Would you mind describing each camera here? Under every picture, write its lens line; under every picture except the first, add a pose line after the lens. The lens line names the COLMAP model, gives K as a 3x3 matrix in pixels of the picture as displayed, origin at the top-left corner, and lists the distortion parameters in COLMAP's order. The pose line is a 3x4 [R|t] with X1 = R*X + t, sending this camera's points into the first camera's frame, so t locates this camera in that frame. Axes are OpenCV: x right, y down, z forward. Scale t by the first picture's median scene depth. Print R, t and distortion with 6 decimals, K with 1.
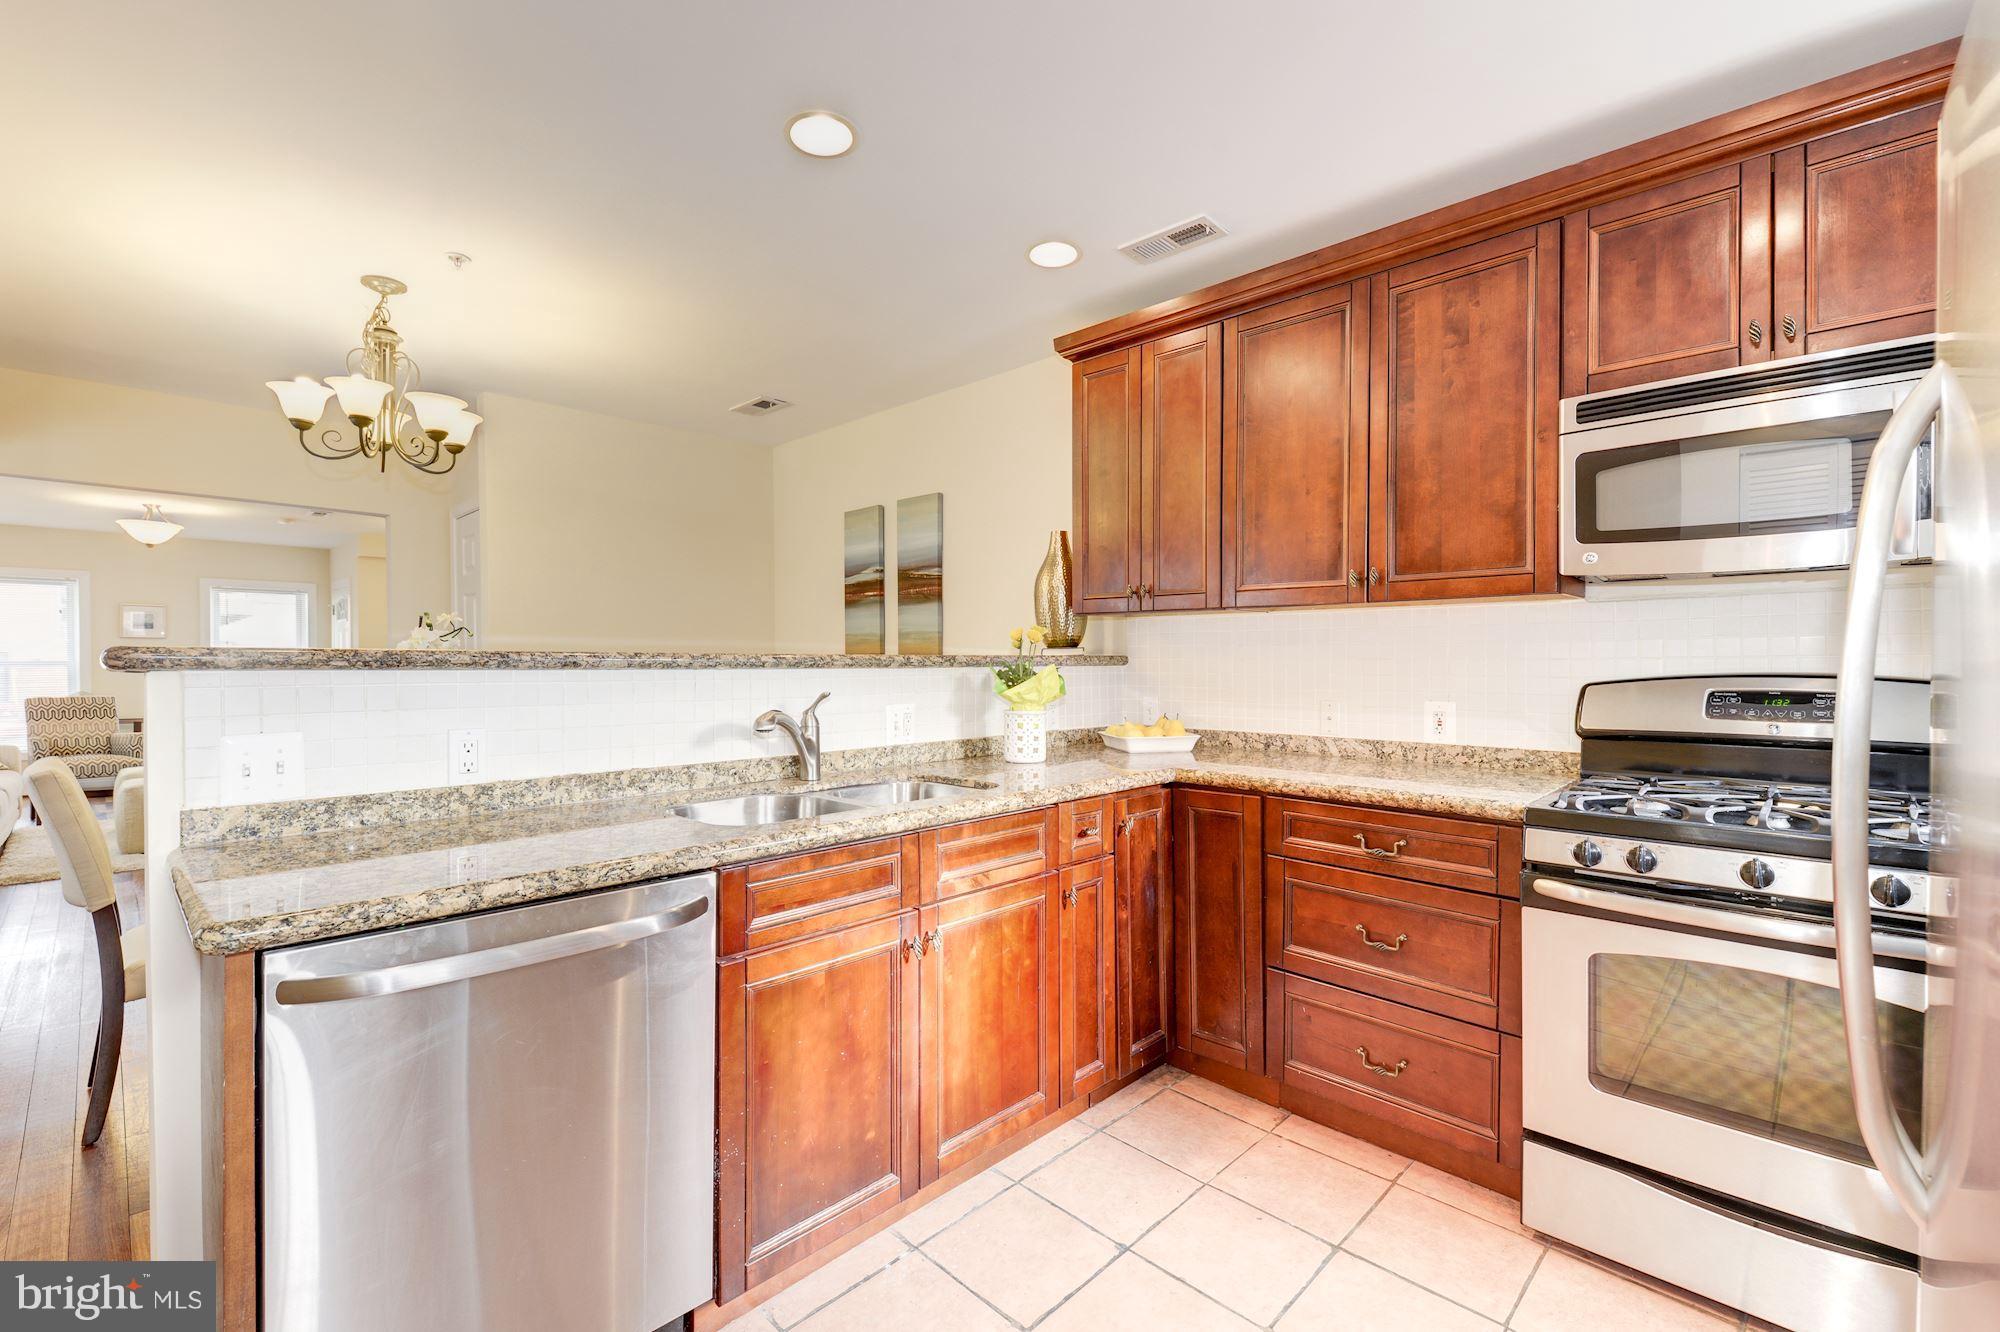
lens RADIAL K [[865.5, 0, 992.6], [0, 865.5, 666.0], [0, 0, 1]] dist [0.011354, -0.002079]
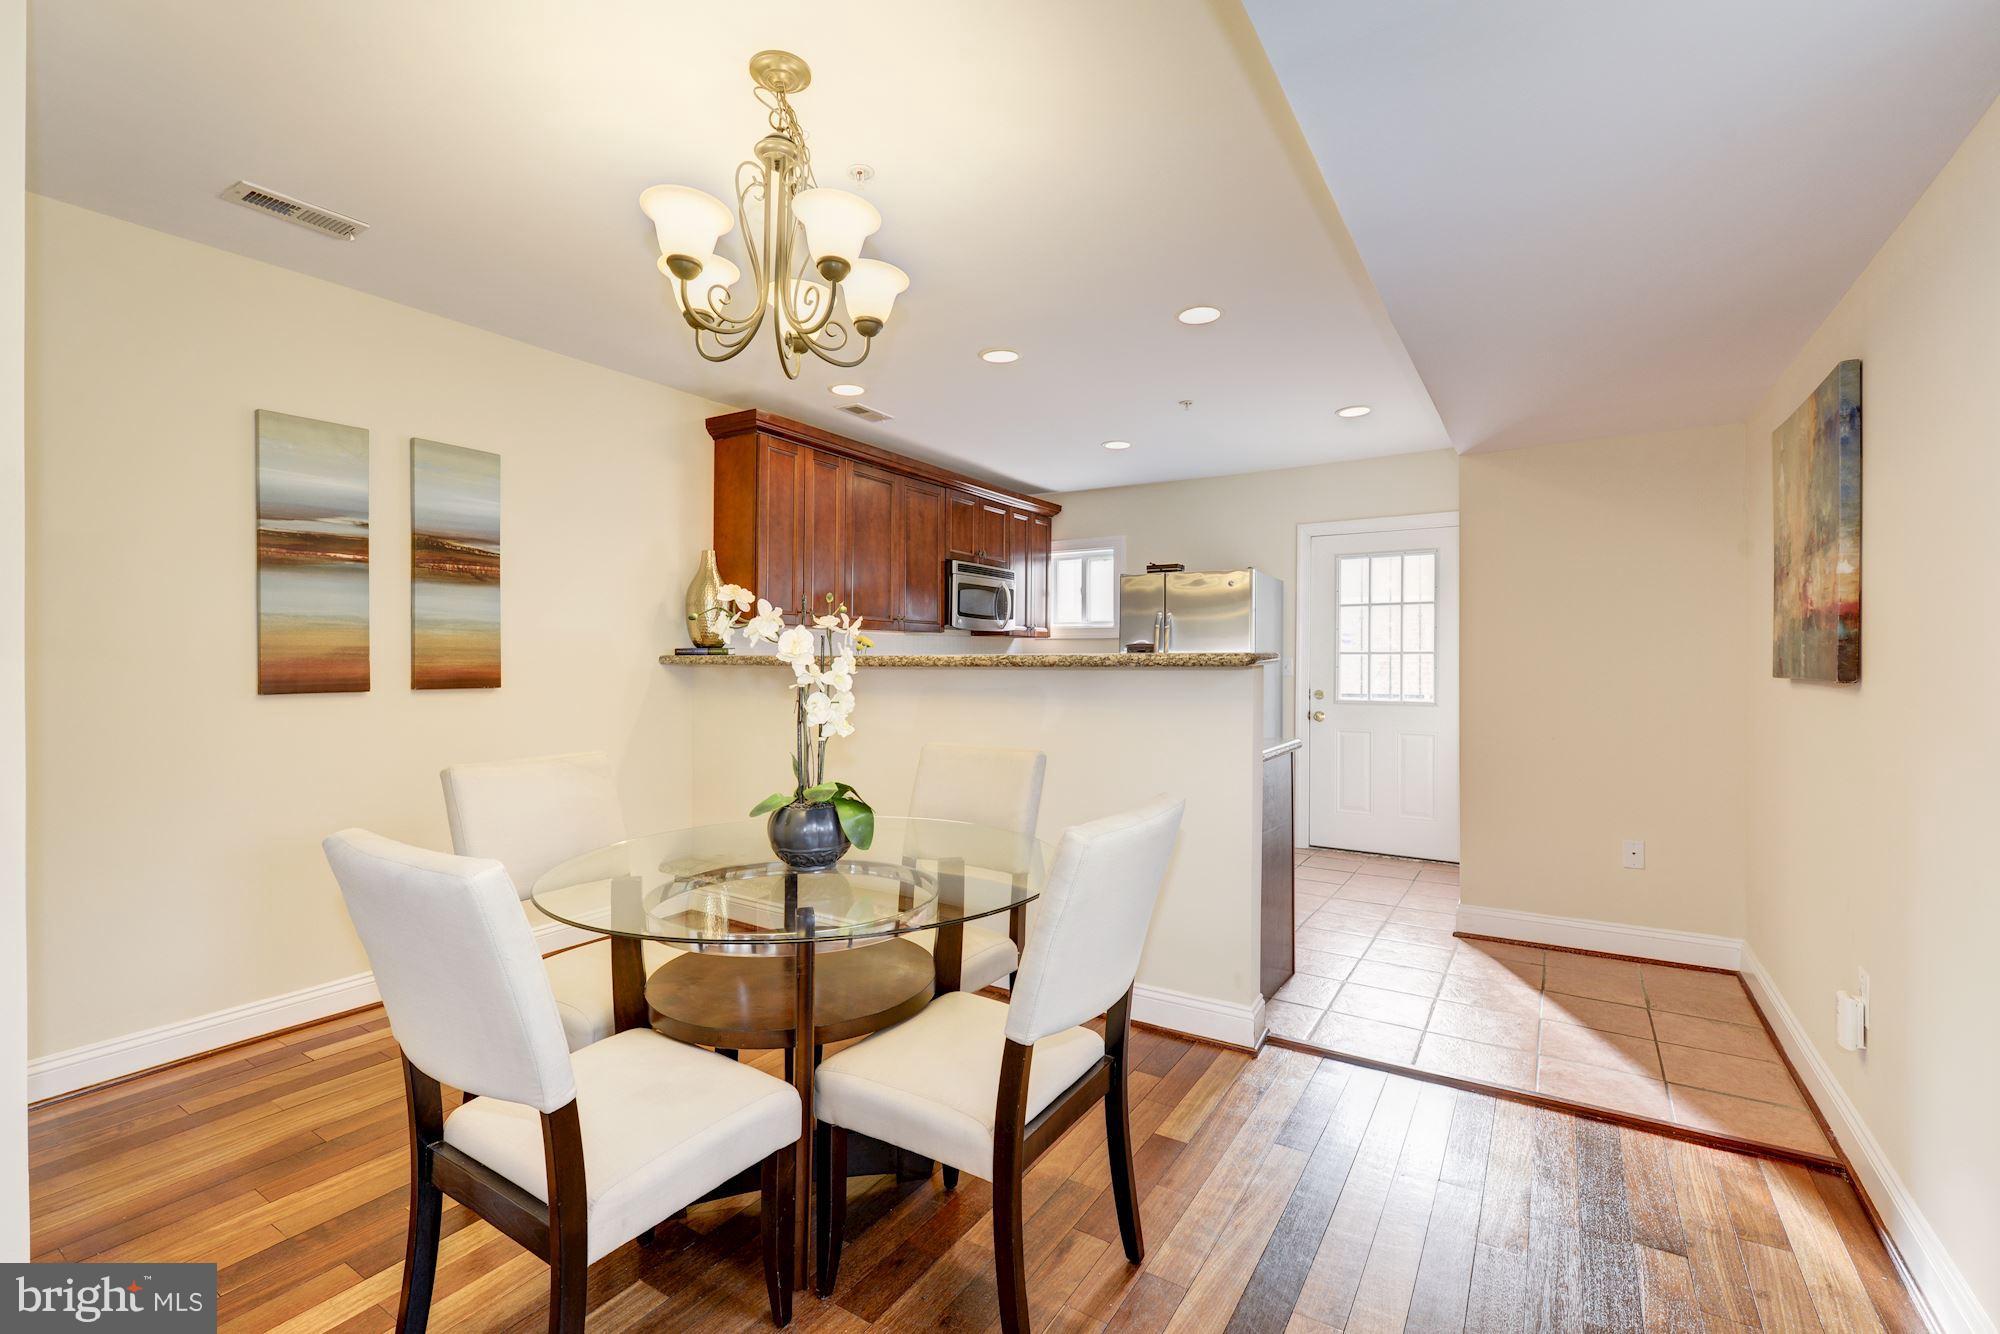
lens RADIAL K [[865.5, 0, 998.4], [0, 865.5, 660.8], [0, 0, 1]] dist [0.011354, -0.002079]
pose [[-0.203170, -0.000712, 0.979143, -1.809698], [0.005654, 0.999982, 0.001901, -0.003729], [-0.979127, 0.005922, -0.203162, 1.302912]]
